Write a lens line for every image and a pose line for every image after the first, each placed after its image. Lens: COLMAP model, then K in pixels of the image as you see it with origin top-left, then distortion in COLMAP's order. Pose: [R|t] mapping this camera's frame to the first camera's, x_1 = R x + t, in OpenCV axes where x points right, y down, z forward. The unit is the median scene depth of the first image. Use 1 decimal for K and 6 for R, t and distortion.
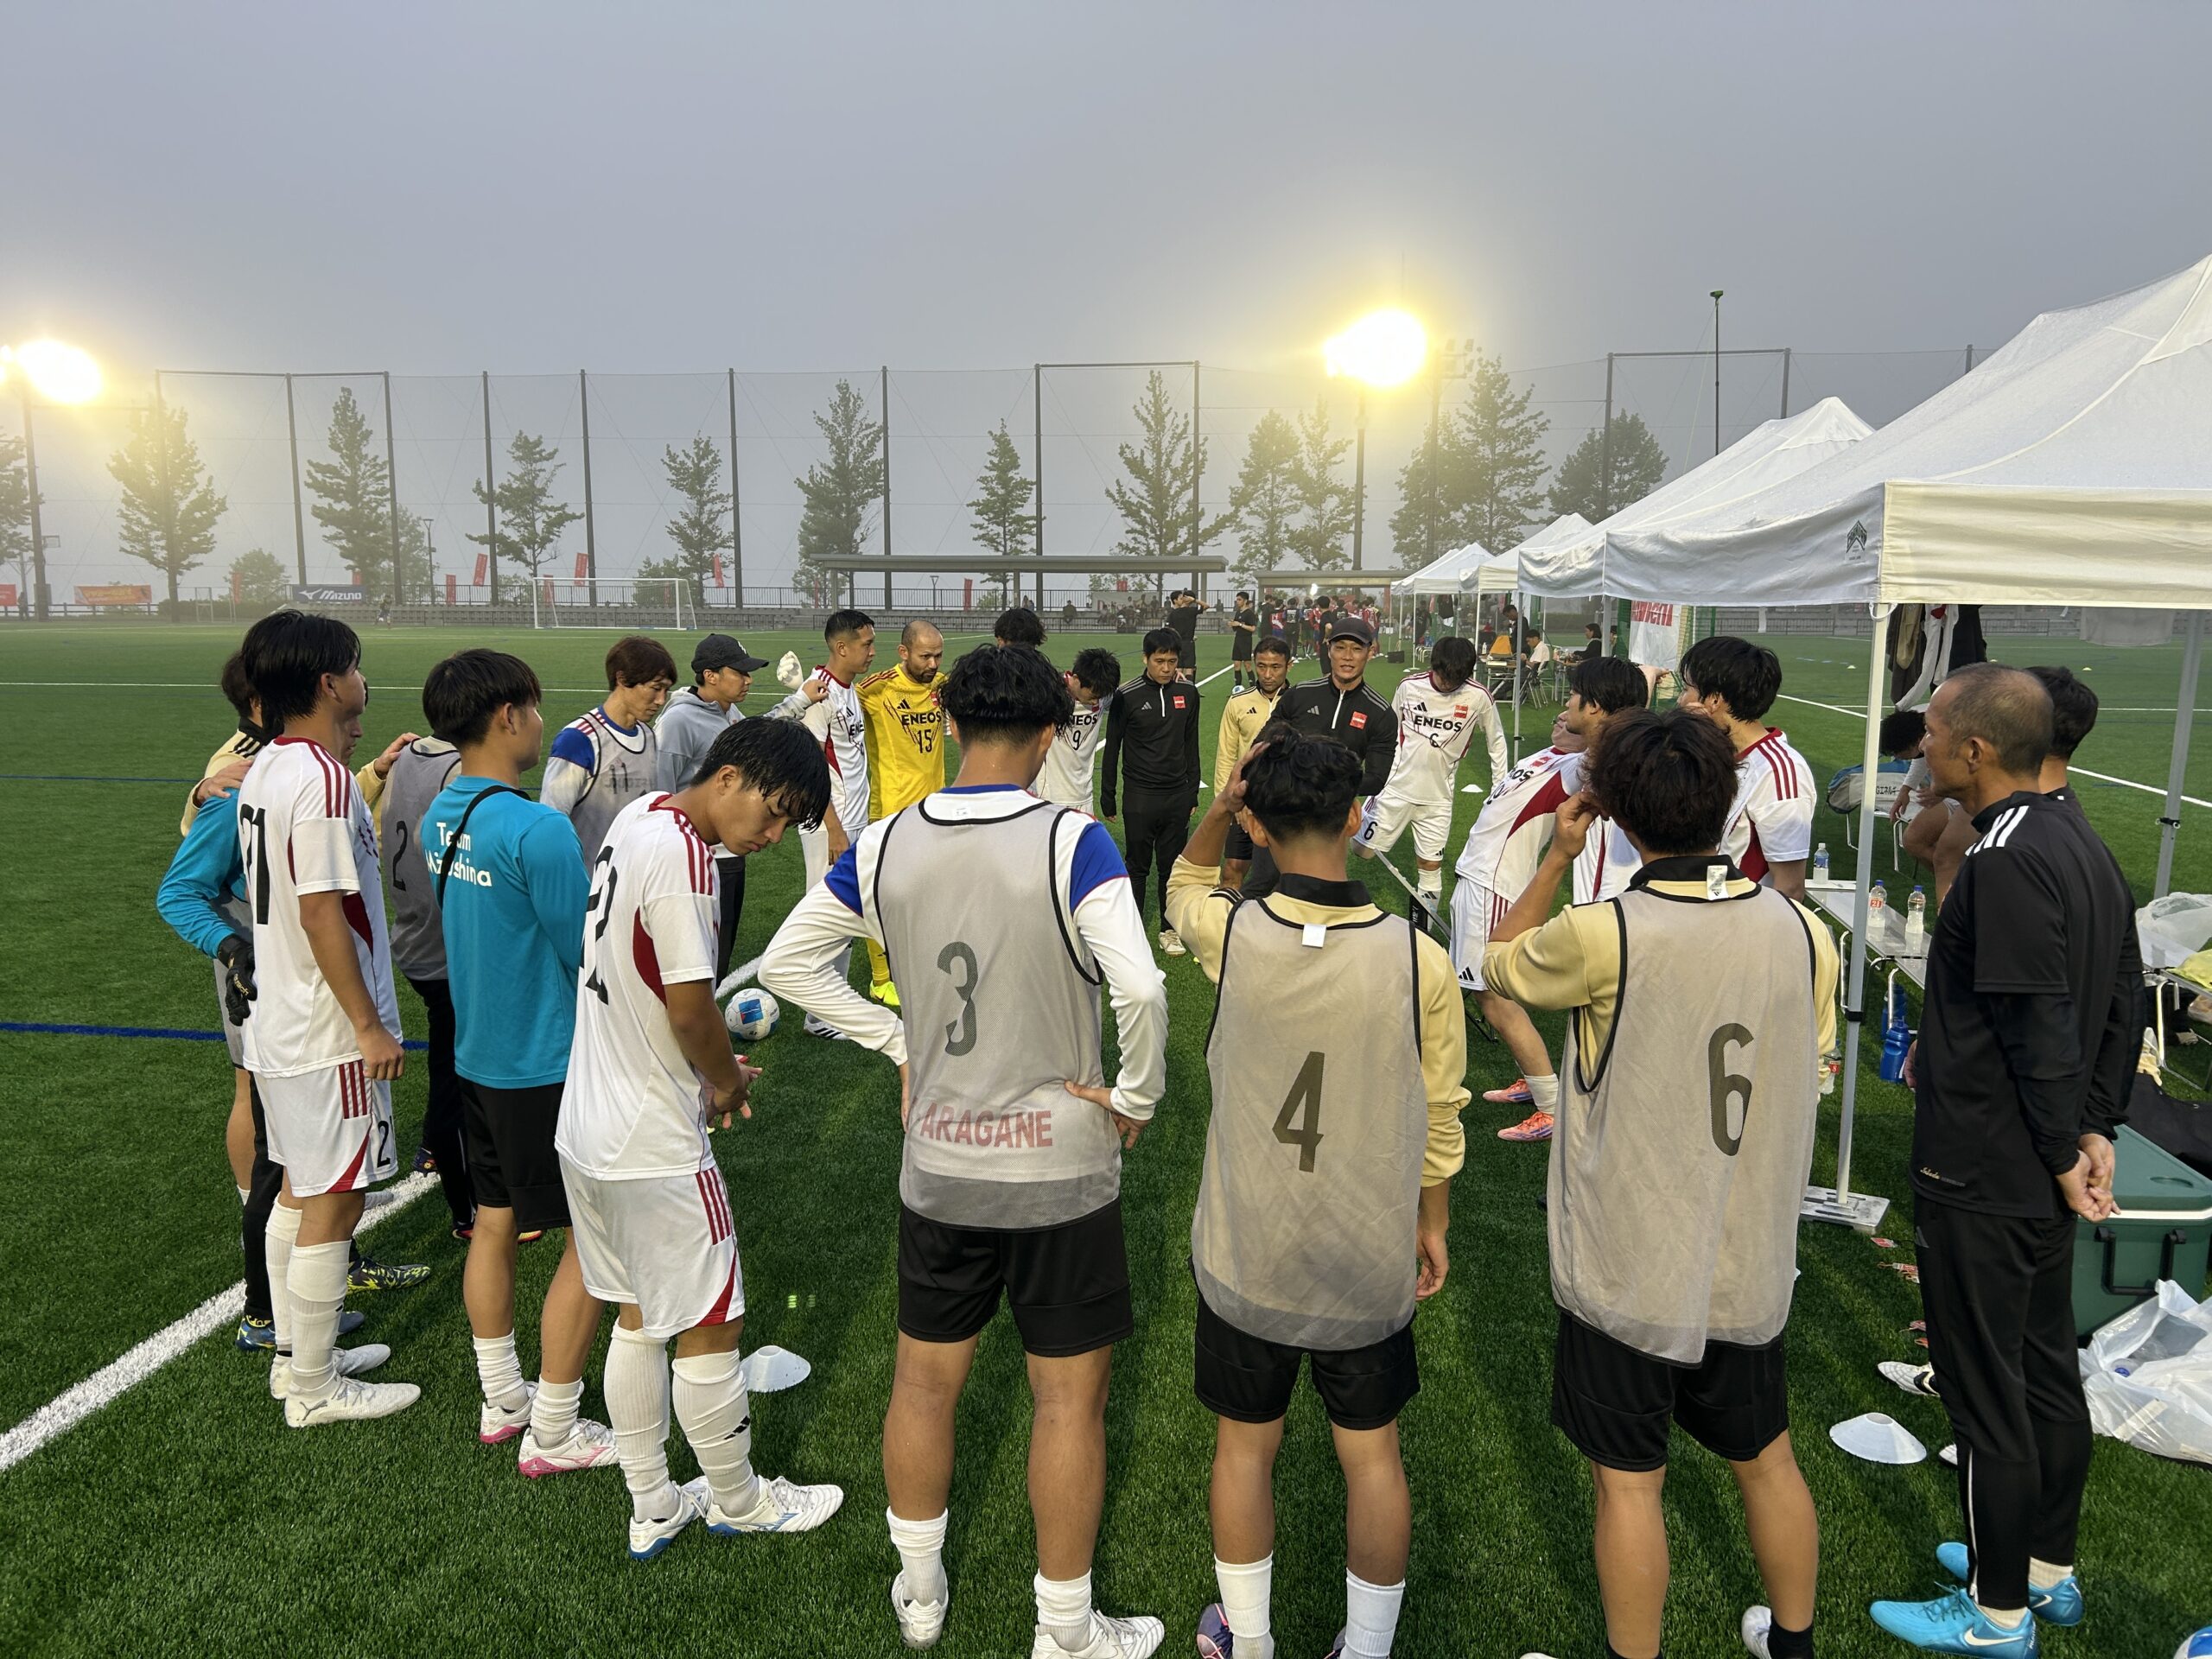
lens RADIAL K [[1661.3, 0, 1082.2], [0, 1661.3, 834.5], [0, 0, 1]] dist [0.051309, -0.049438]
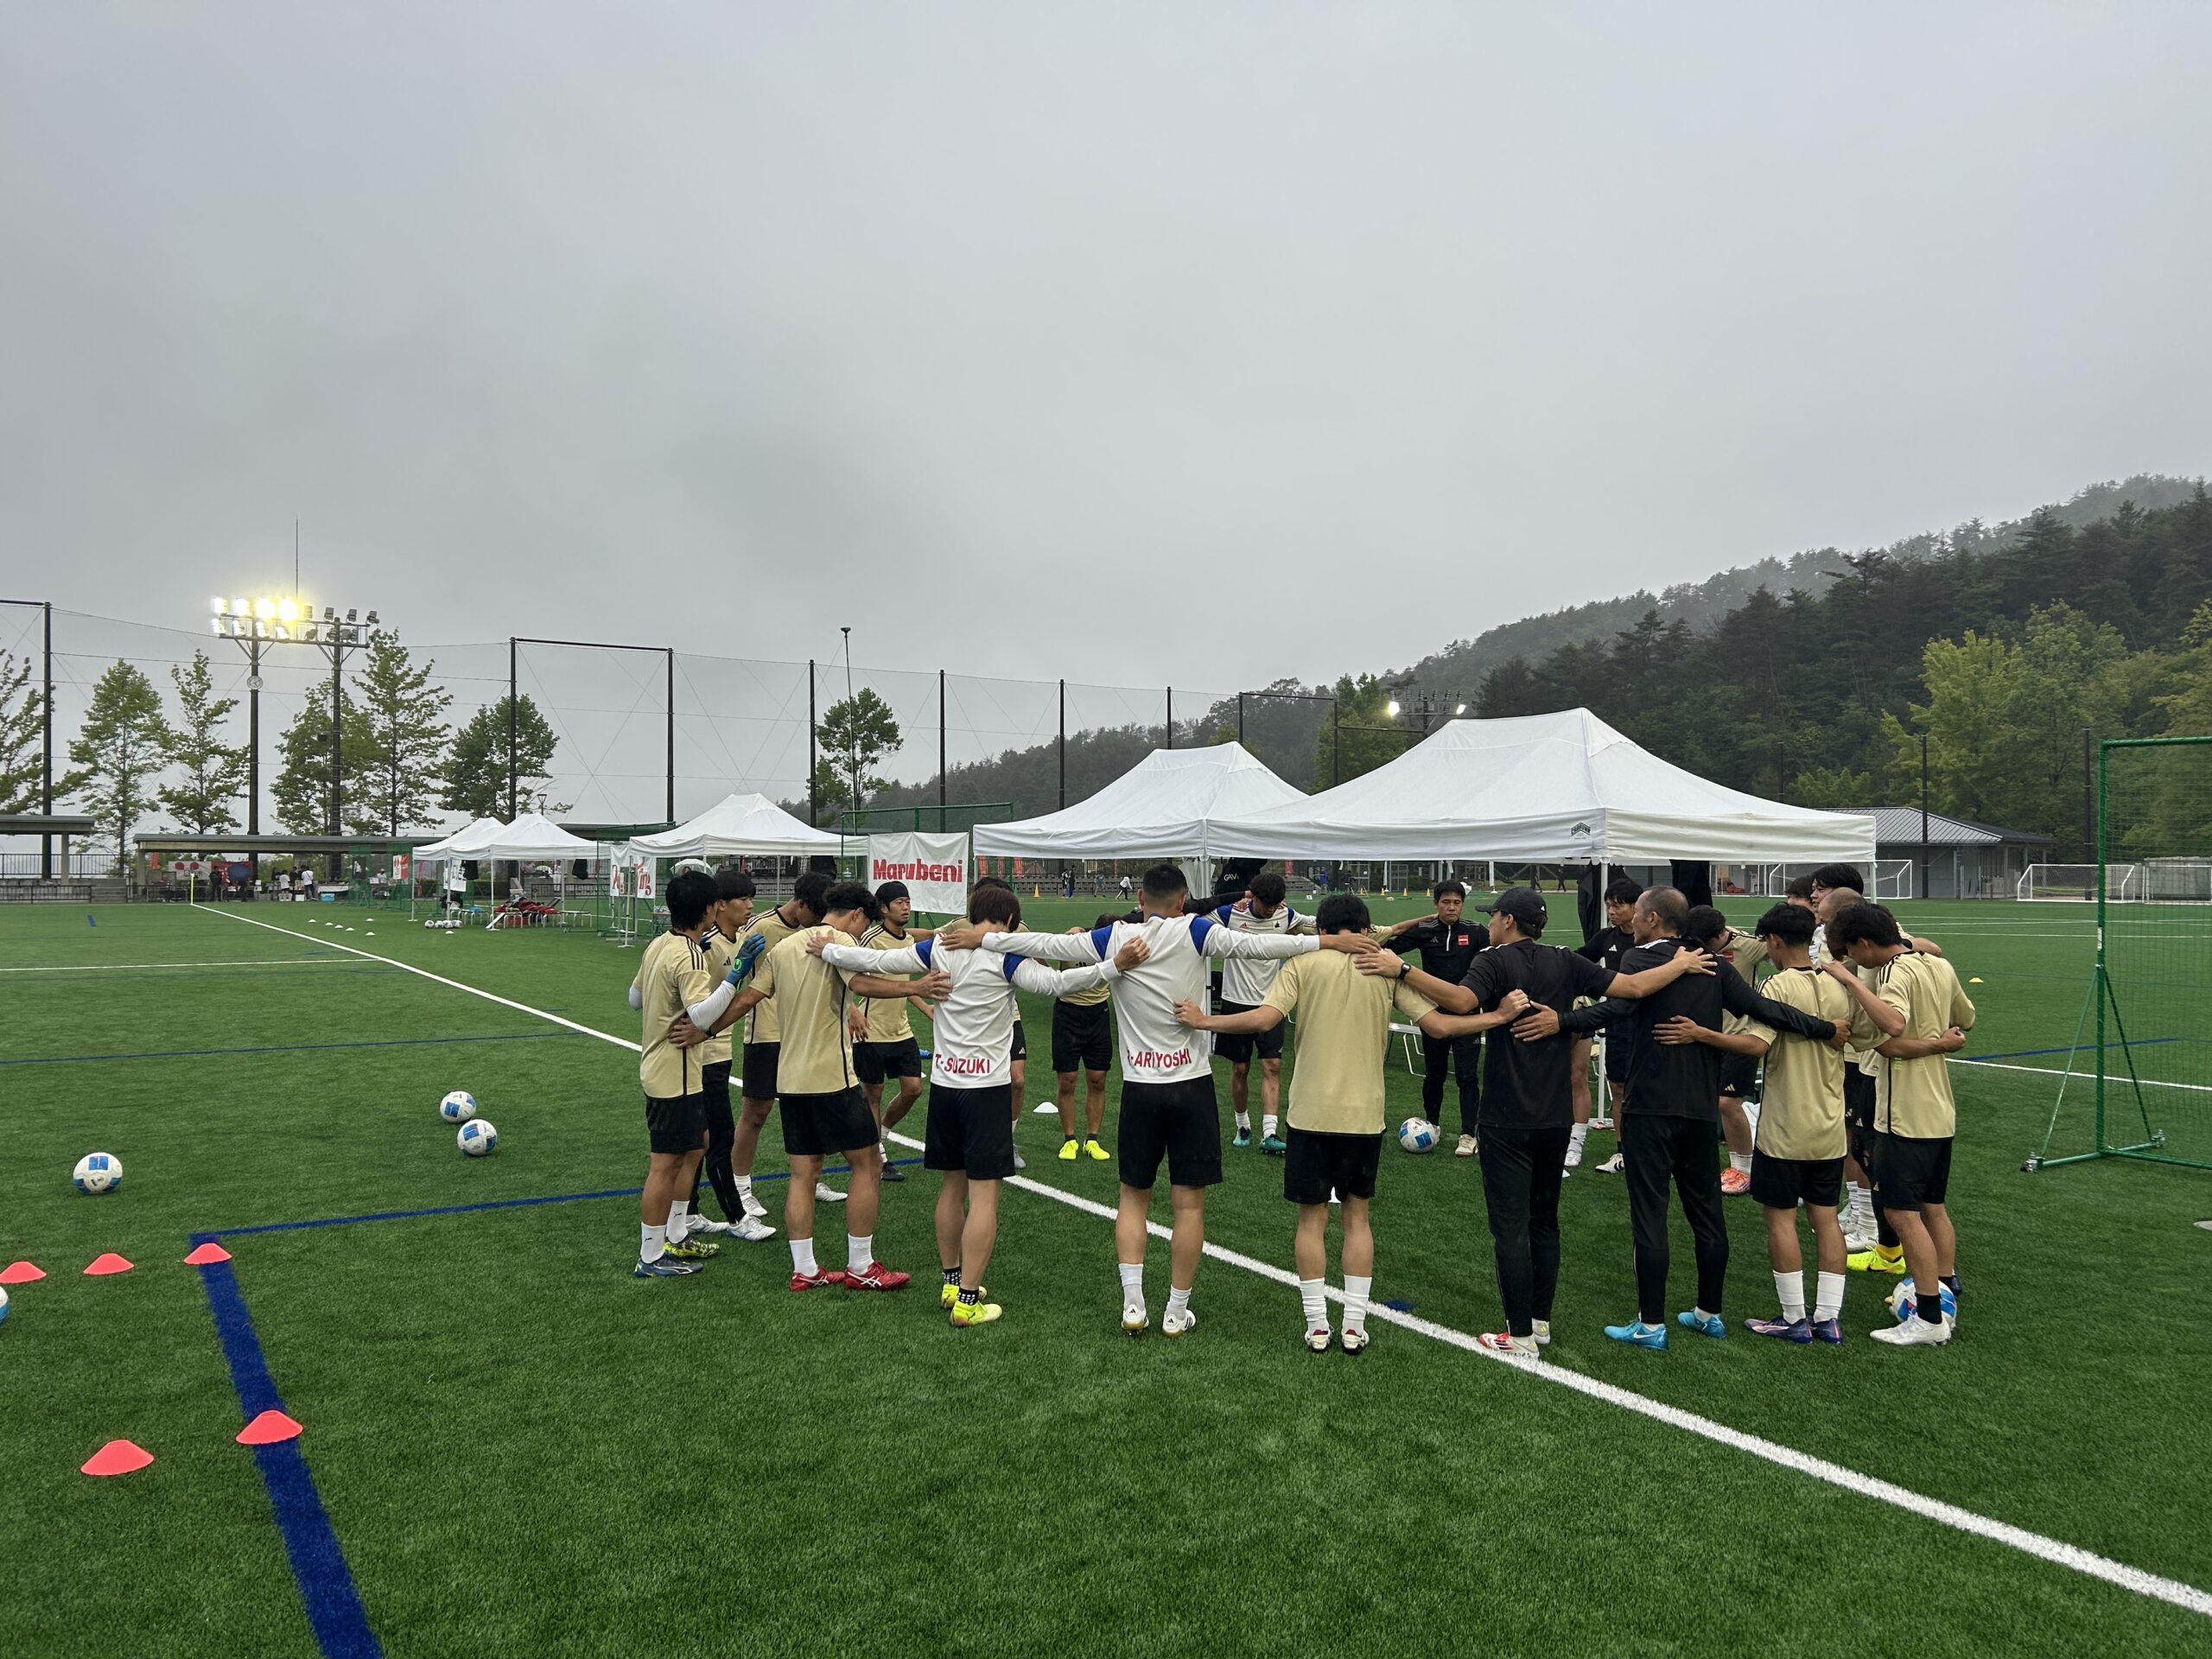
lens RADIAL K [[1661.3, 0, 1099.8], [0, 1661.3, 846.7], [0, 0, 1]] dist [0.051309, -0.049438]
pose [[0.759568, 0.006438, 0.650396, -0.085990], [0.092412, 0.988739, -0.117711, 0.003259], [-0.643830, 0.149513, 0.750419, -0.017588]]
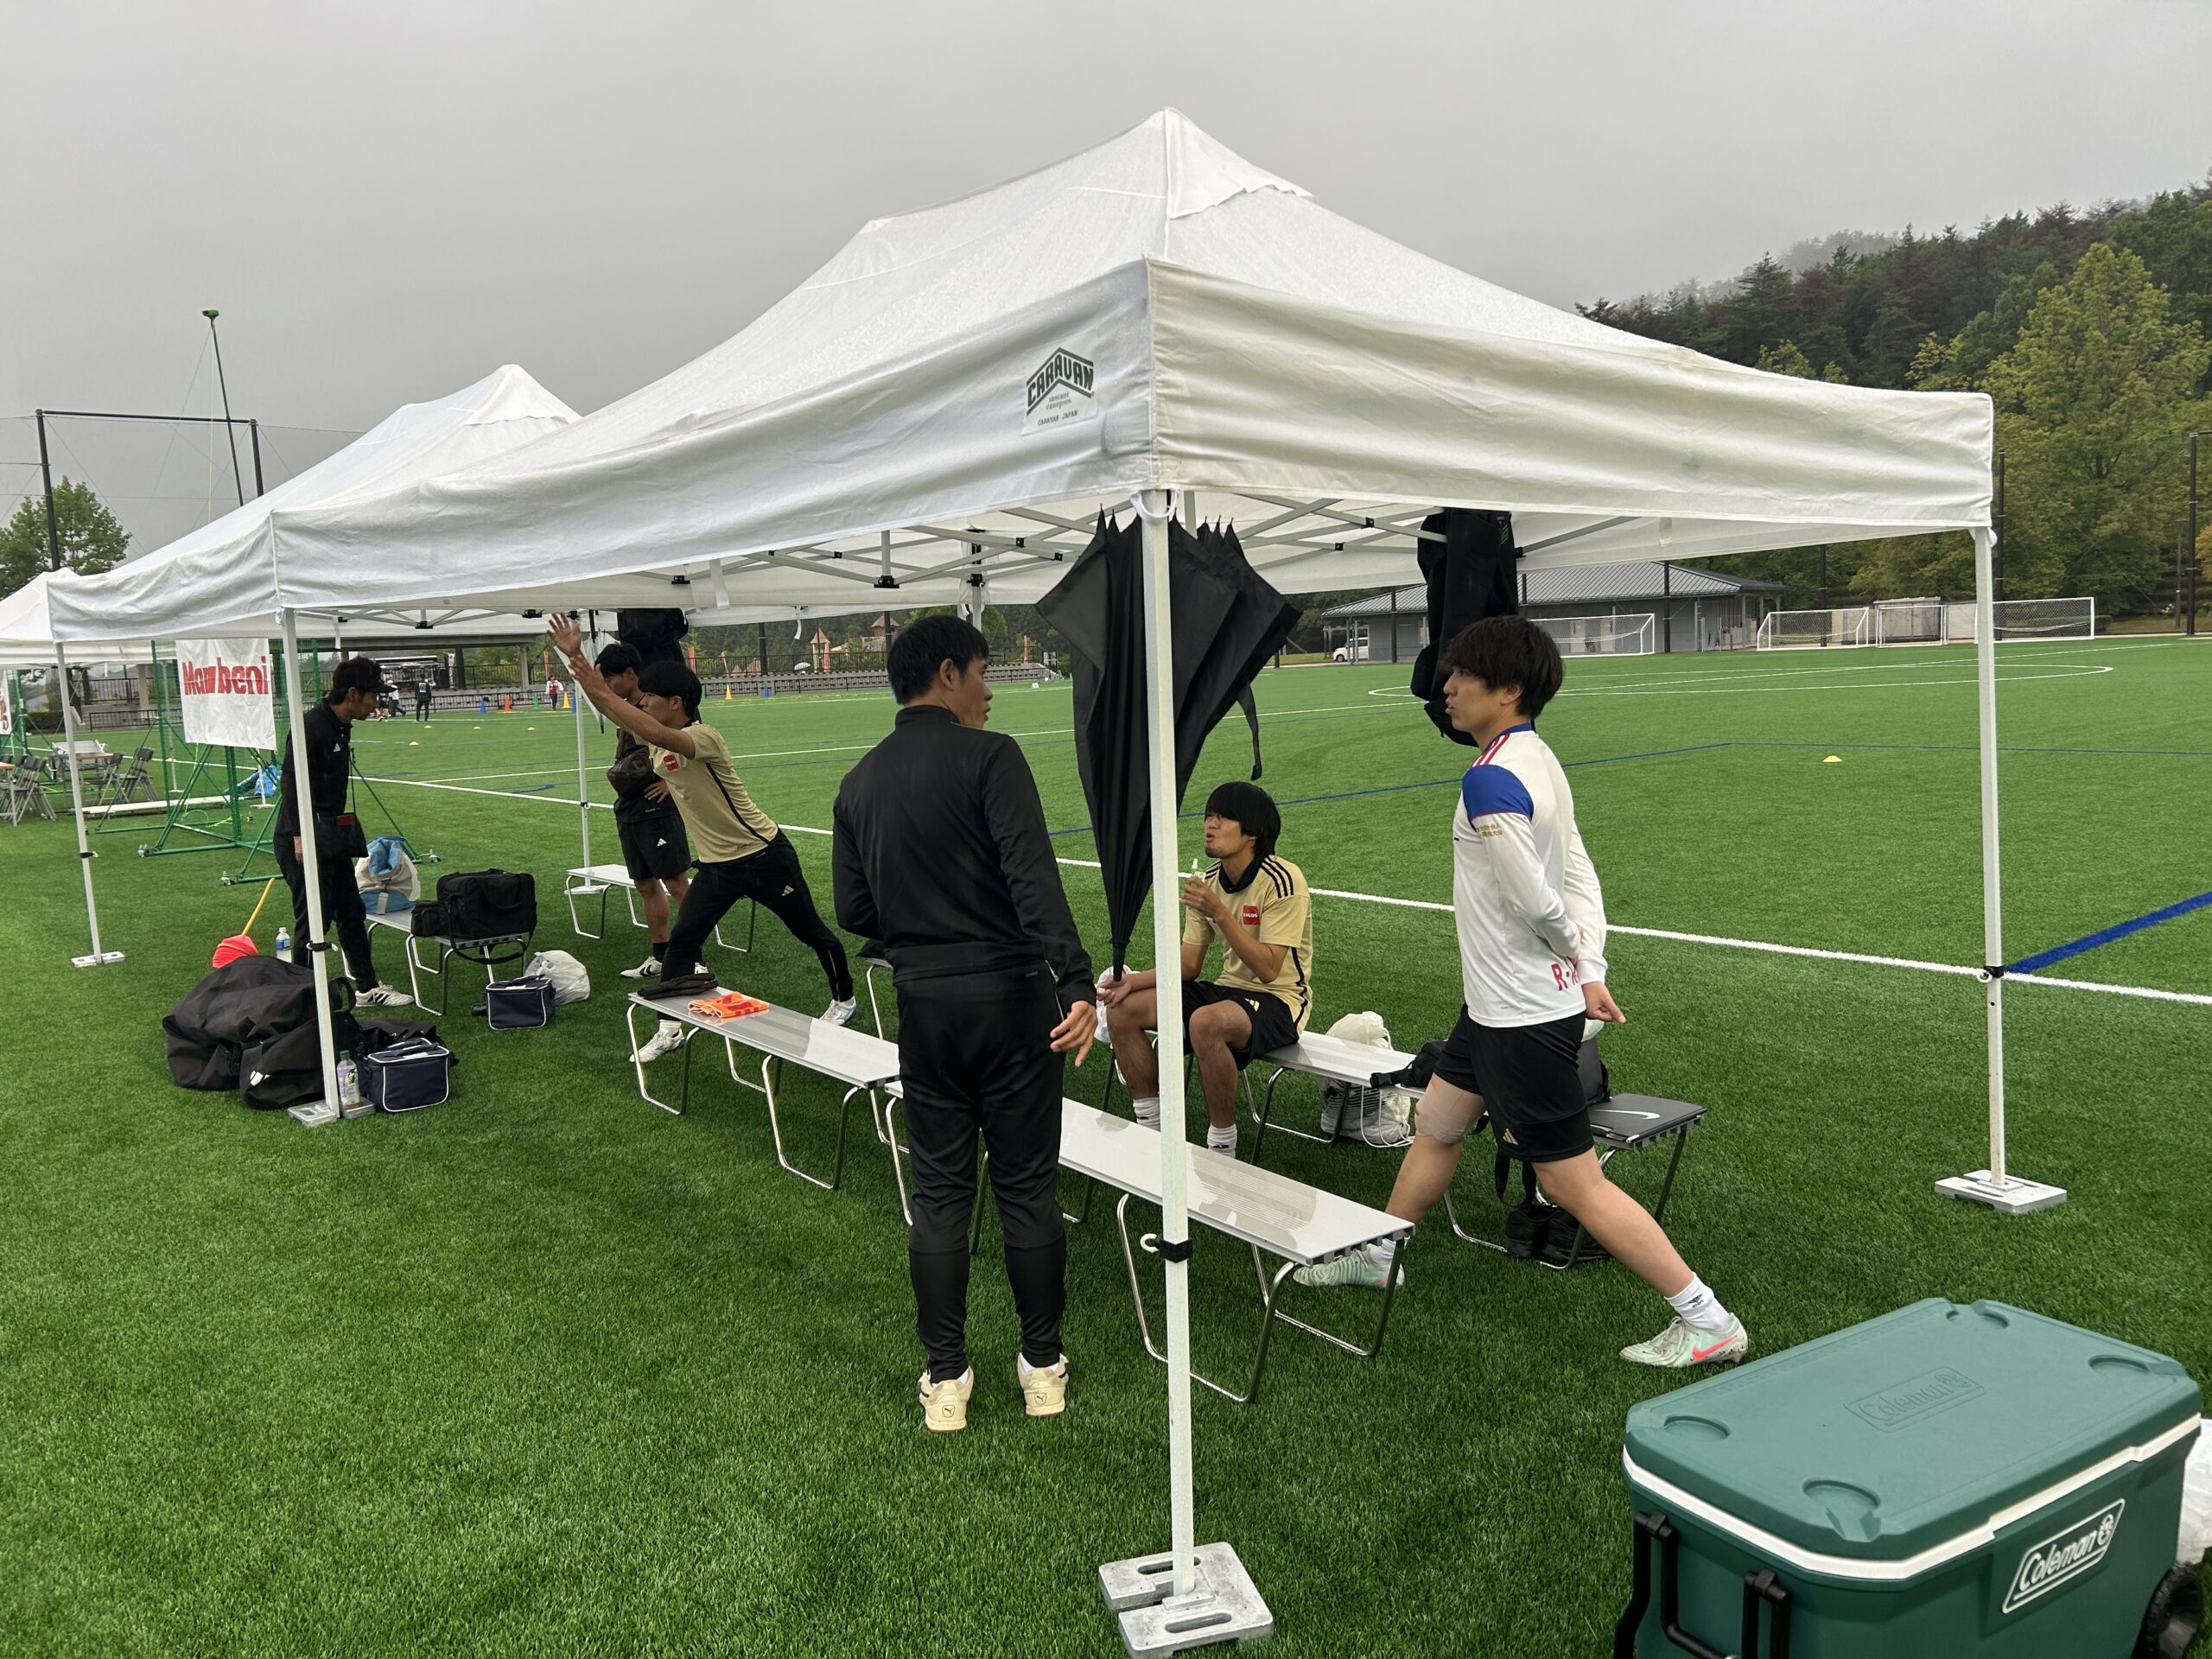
lens RADIAL K [[1661.3, 0, 1114.8], [0, 1661.3, 812.8], [0, 0, 1]] dist [0.051309, -0.049438]
pose [[0.651576, -0.105428, 0.751222, 0.002959], [0.153238, 0.988172, 0.005771, -0.002147], [-0.742945, 0.111356, 0.660025, 0.035165]]
